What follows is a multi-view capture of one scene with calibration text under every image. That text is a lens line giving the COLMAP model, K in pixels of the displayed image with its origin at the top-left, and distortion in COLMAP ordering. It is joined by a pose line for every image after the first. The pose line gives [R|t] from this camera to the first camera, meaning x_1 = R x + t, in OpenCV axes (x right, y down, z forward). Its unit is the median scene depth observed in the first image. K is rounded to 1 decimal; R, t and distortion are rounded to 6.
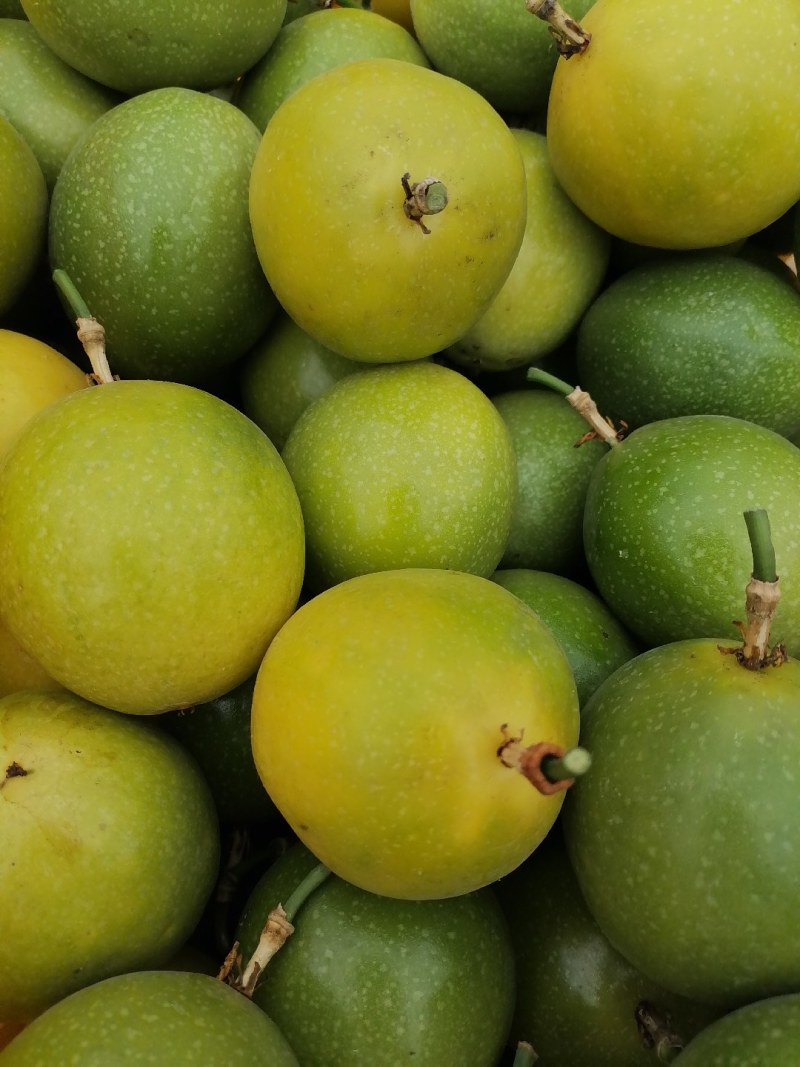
lens RADIAL K [[797.2, 0, 393.9], [0, 797.2, 541.2], [0, 0, 1]] dist [0.088318, -0.145431]
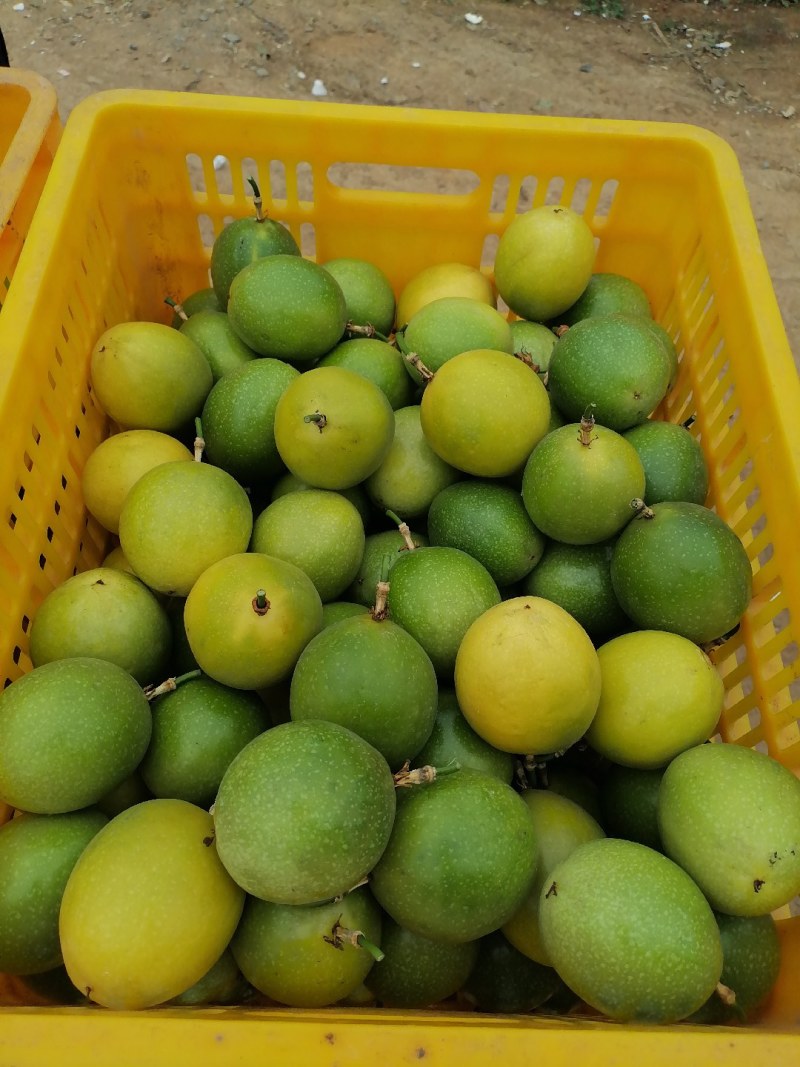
lens RADIAL K [[797.2, 0, 393.9], [0, 797.2, 541.2], [0, 0, 1]] dist [0.088318, -0.145431]
pose [[0.937067, 0.247247, -0.246525, 0.814514], [-0.303061, 0.926595, -0.222656, 0.359434], [0.173378, 0.283356, 0.943212, -1.050562]]
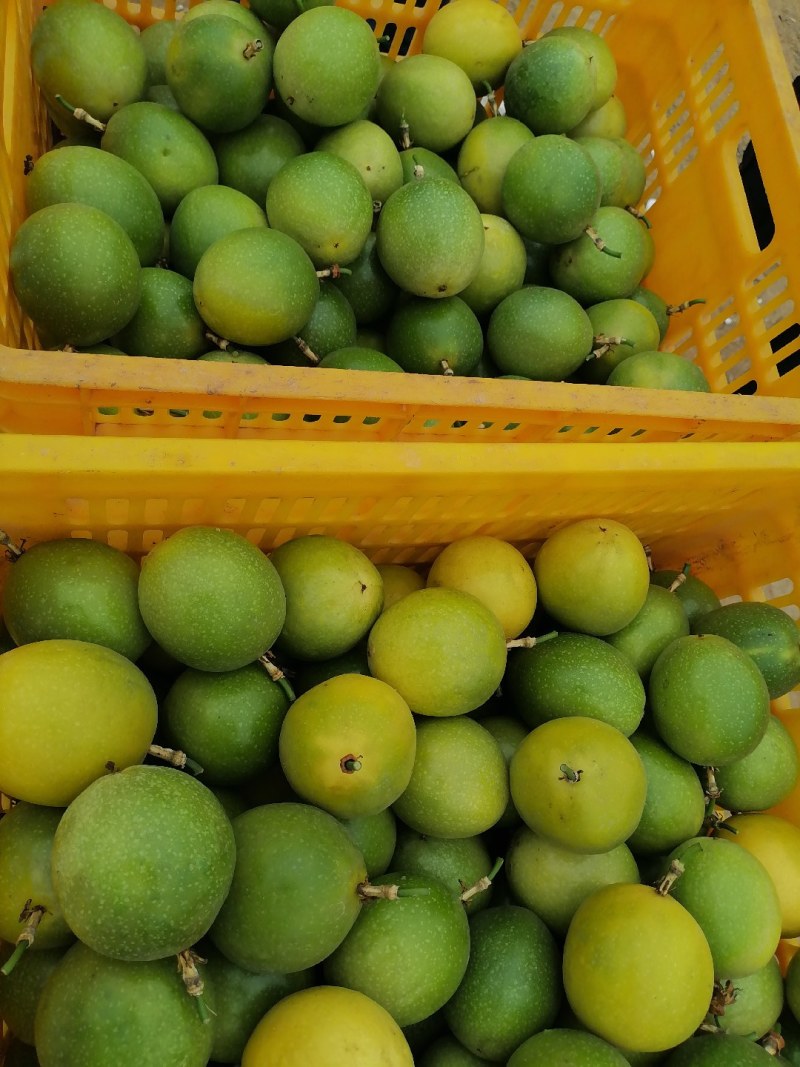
lens RADIAL K [[797.2, 0, 393.9], [0, 797.2, 541.2], [0, 0, 1]] dist [0.088318, -0.145431]
pose [[-0.138889, 0.866942, -0.478667, 0.527974], [-0.989139, -0.144919, 0.024535, 0.112369], [-0.048097, 0.476876, 0.877654, -1.137818]]
